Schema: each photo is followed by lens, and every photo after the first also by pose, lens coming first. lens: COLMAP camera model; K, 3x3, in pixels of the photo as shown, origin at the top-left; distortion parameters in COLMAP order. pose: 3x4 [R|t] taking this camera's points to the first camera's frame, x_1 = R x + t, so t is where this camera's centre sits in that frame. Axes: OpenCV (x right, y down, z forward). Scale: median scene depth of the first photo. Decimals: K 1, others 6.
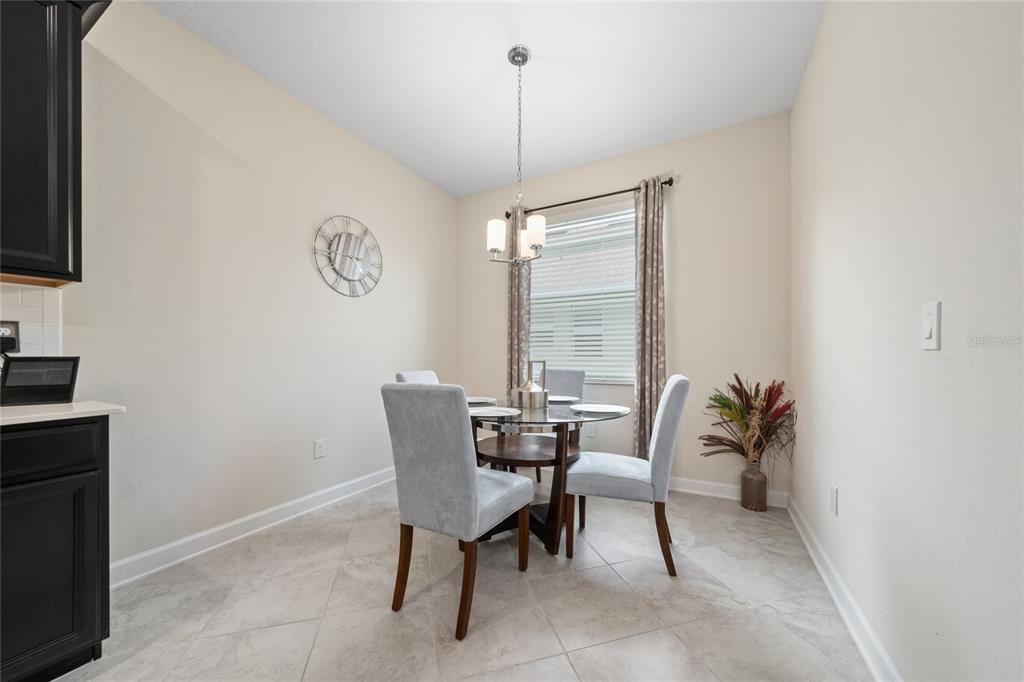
lens RADIAL K [[355.6, 0, 516.5], [0, 355.6, 355.8], [0, 0, 1]] dist [-0.000153, -0.000054]
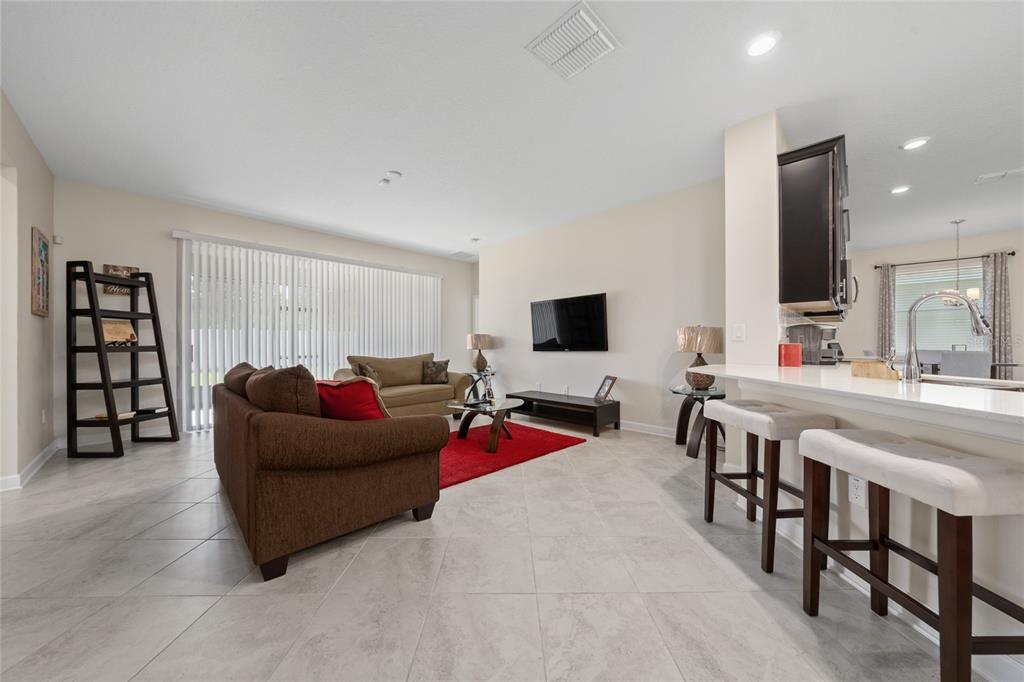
lens RADIAL K [[352.6, 0, 513.7], [0, 352.6, 343.8], [0, 0, 1]] dist [-0.000949, -0.000067]
pose [[0.959815, -0.002223, -0.280626, -2.652768], [0.001674, 0.999996, -0.002196, 0.010567], [0.280630, 0.001638, 0.959815, -2.597534]]
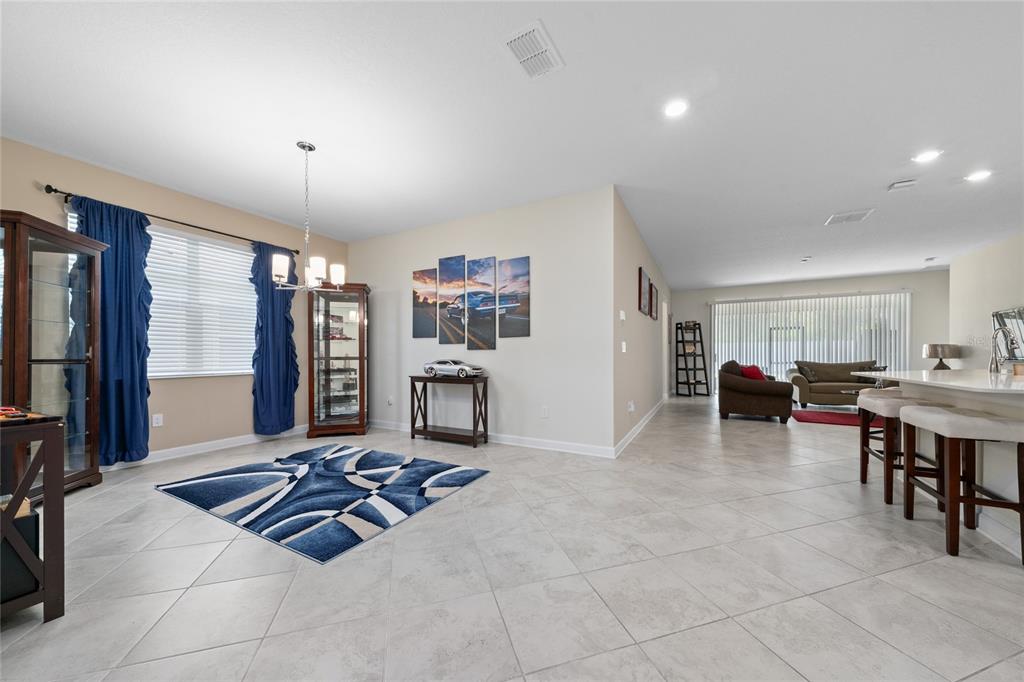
lens RADIAL K [[355.6, 0, 516.5], [0, 355.6, 355.8], [0, 0, 1]] dist [-0.000153, -0.000054]
pose [[0.000667, 0.004127, -0.999991, -0.253109], [0.000657, 0.999991, 0.004128, 0.014604], [1.000000, -0.000659, 0.000664, -3.808311]]
